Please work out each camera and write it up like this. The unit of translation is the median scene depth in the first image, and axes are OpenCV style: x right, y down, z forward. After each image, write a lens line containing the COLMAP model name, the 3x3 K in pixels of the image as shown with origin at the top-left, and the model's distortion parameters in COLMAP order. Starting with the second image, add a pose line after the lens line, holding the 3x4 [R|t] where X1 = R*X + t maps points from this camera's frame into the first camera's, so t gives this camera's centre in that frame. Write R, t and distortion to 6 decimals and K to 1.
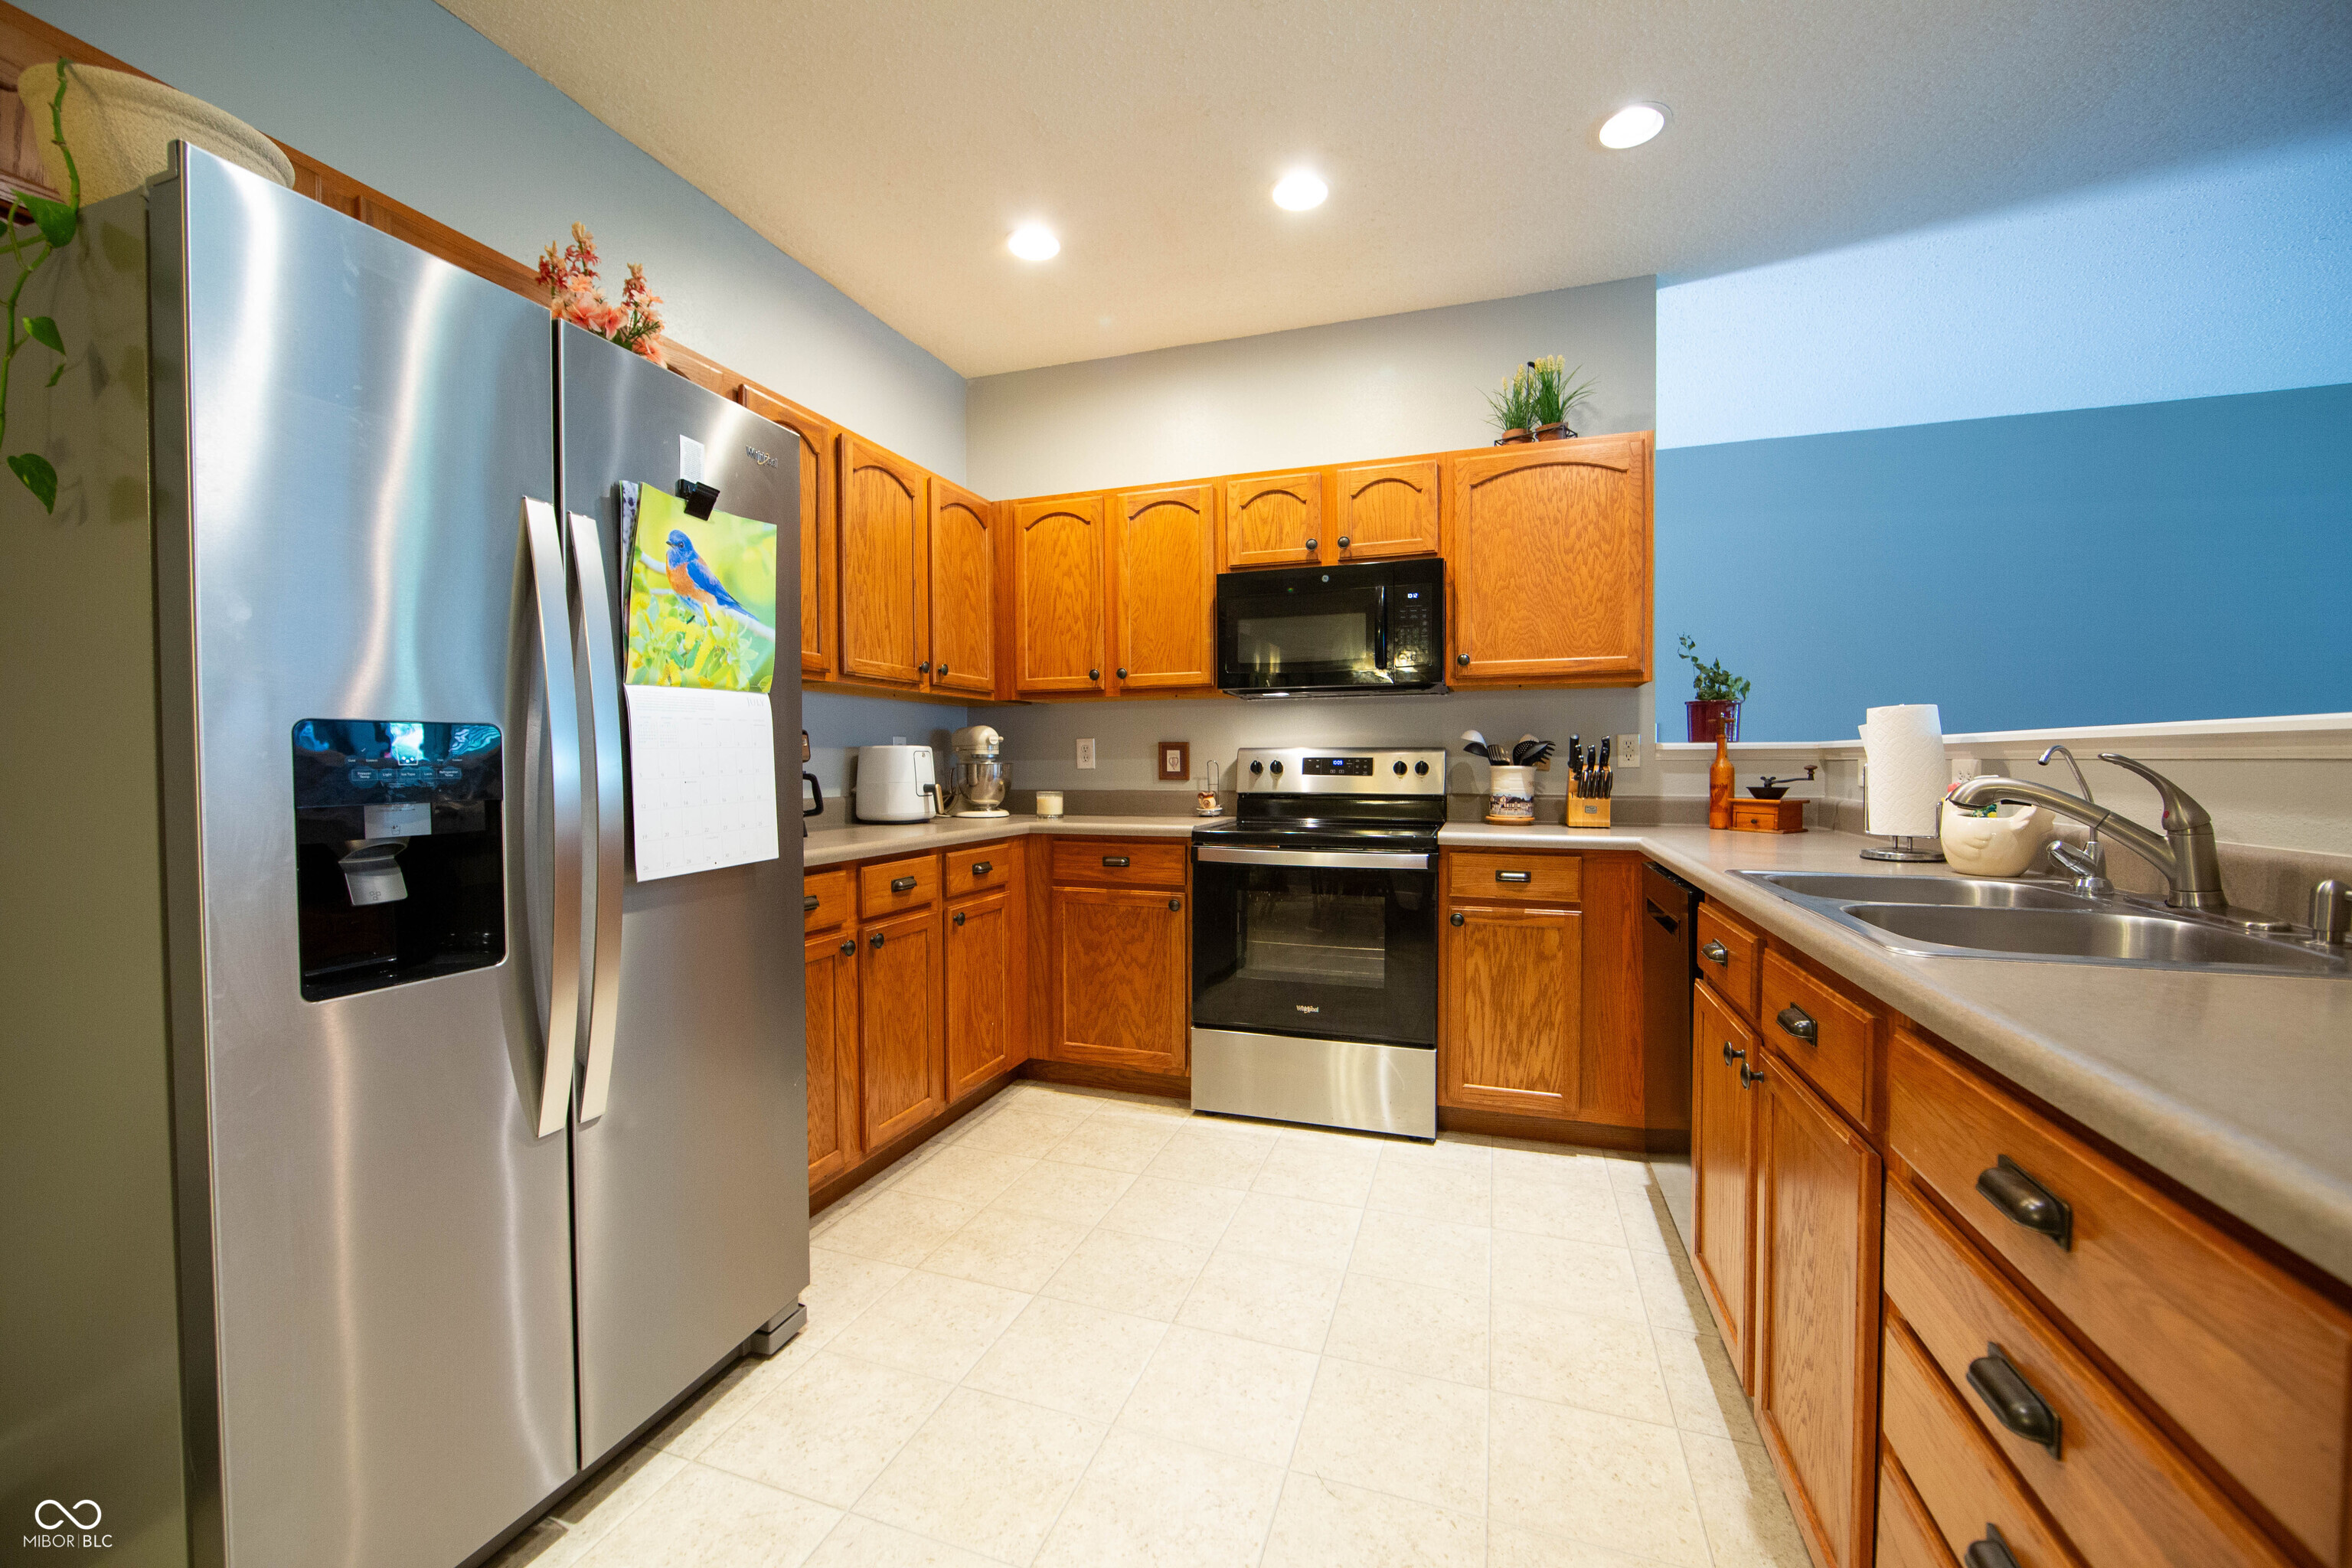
lens RADIAL K [[923.8, 0, 1179.4], [0, 923.8, 782.3], [0, 0, 1]] dist [-0.017036, 0.003758]
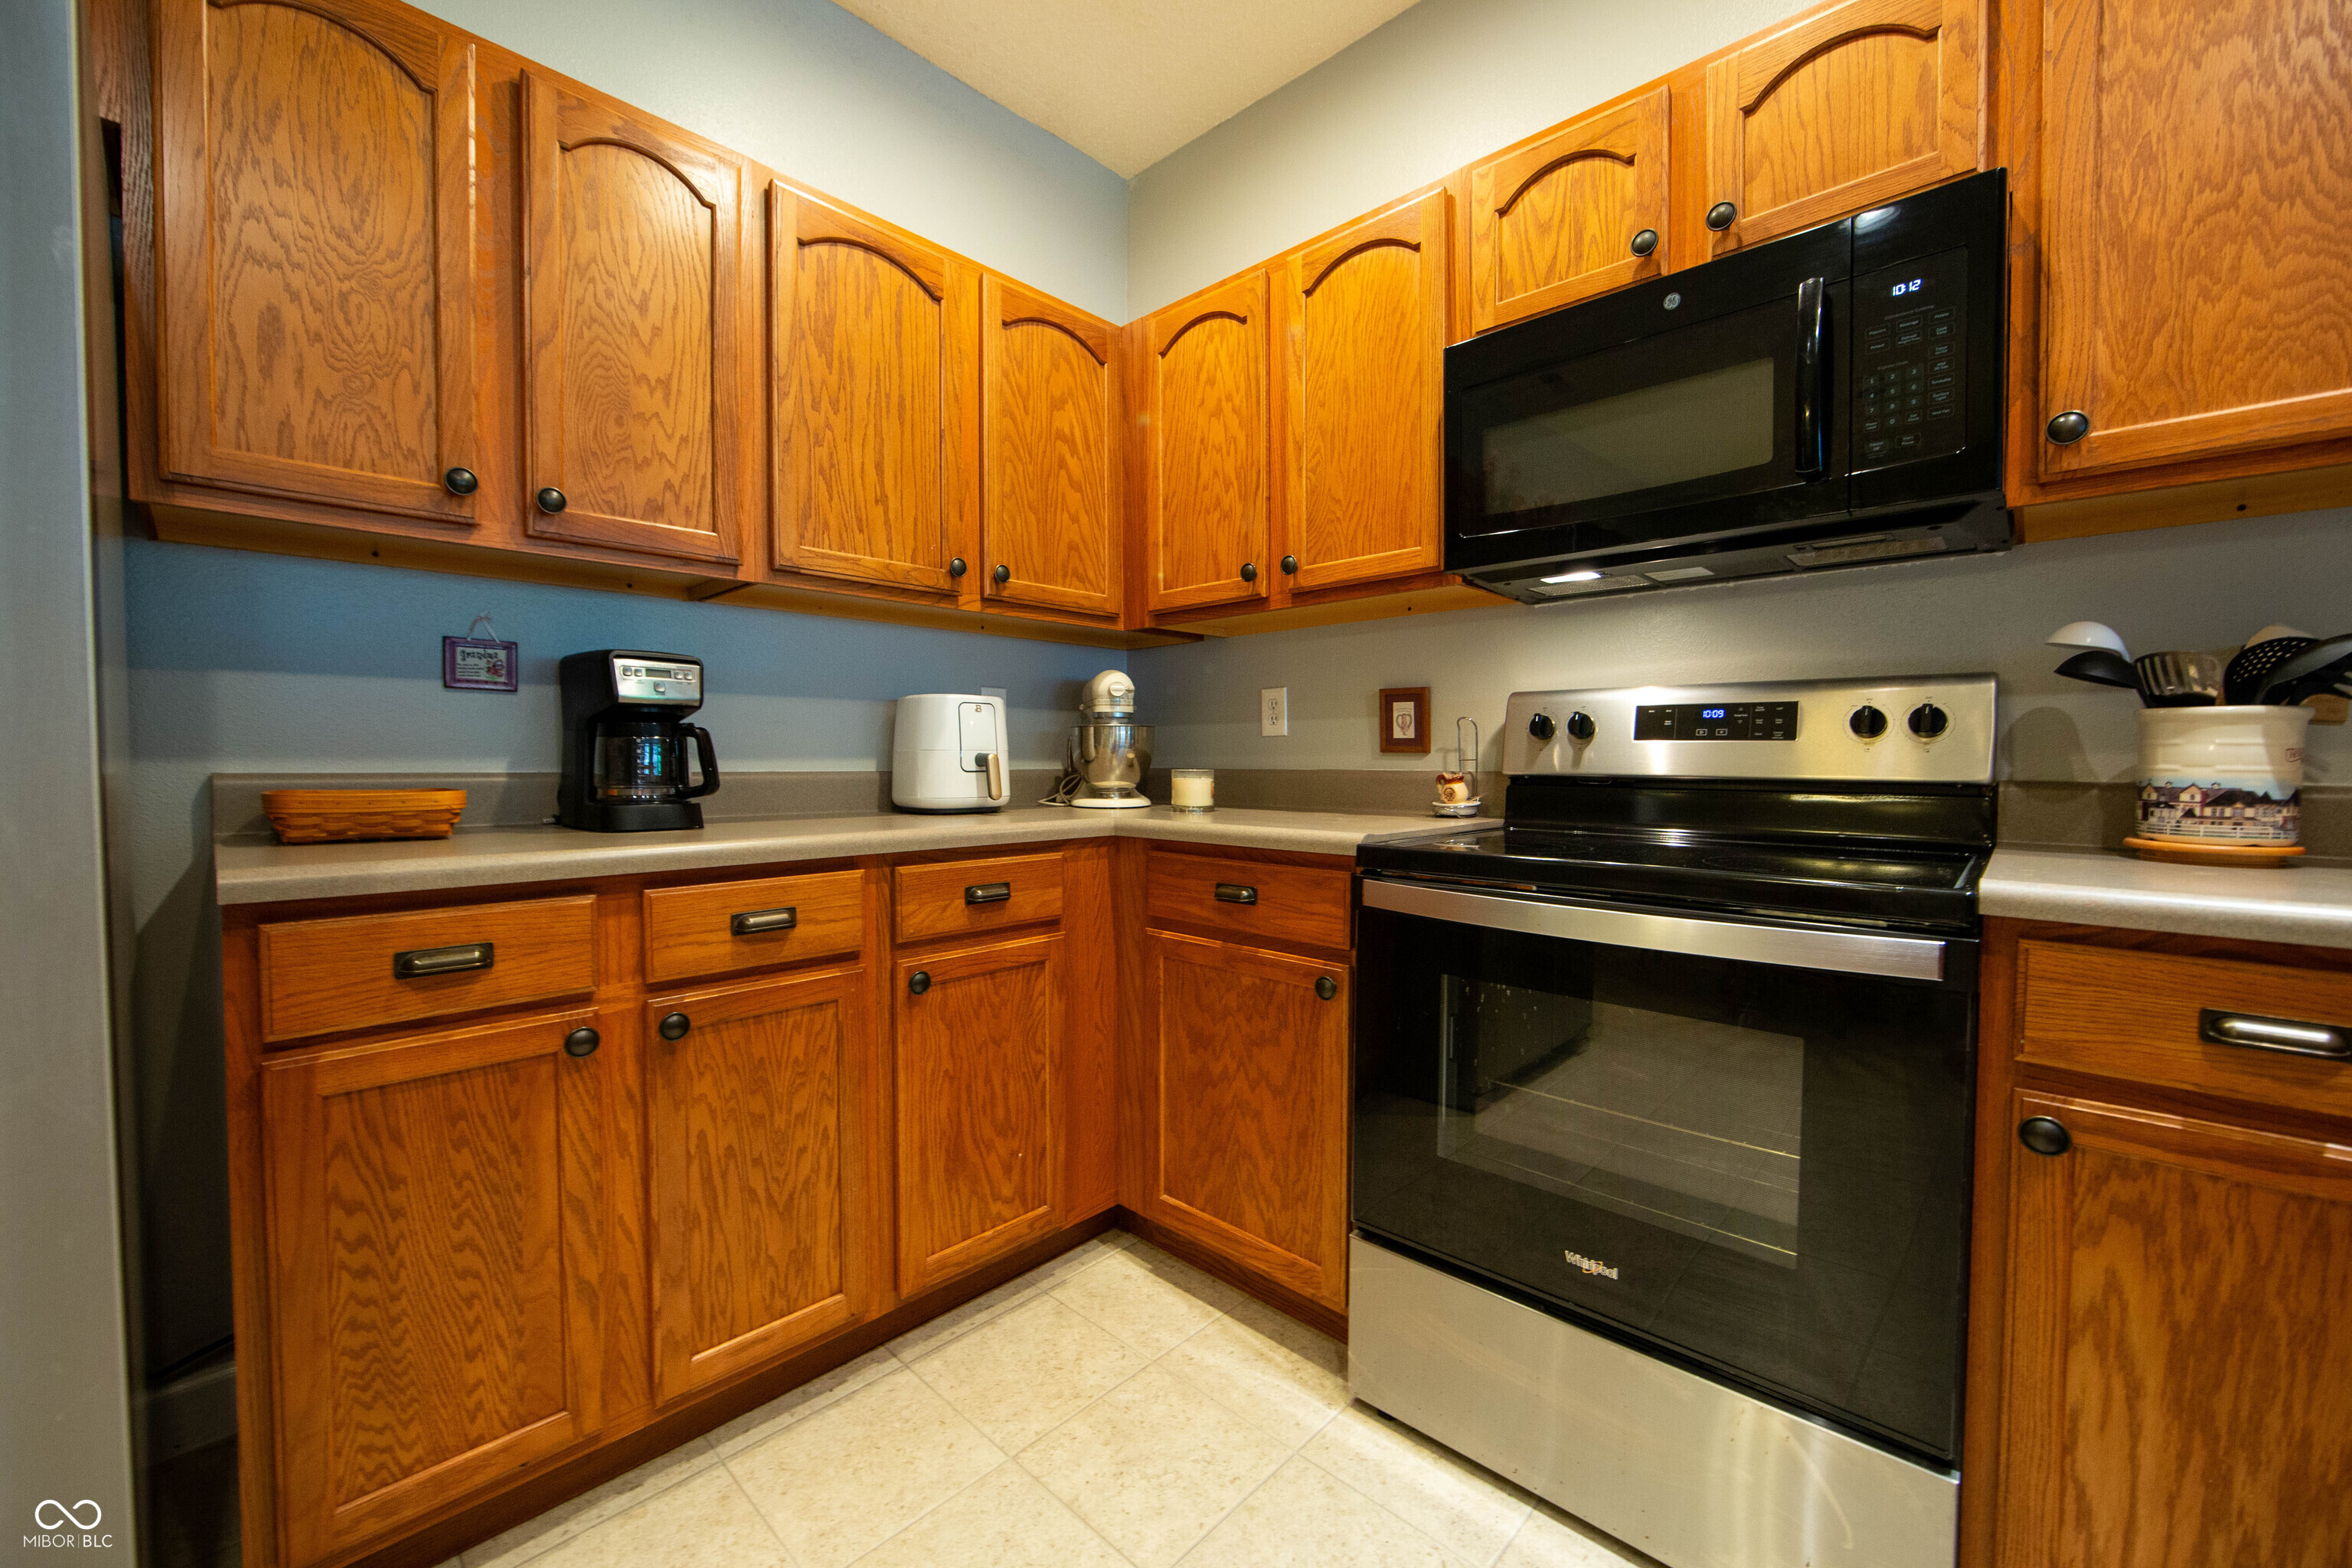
lens RADIAL K [[923.8, 0, 1179.4], [0, 923.8, 782.3], [0, 0, 1]] dist [-0.017036, 0.003758]
pose [[0.909908, 0.015539, -0.414520, 0.126152], [-0.012724, 0.999873, 0.009553, 0.014579], [0.414616, -0.003418, 0.909990, 0.481144]]
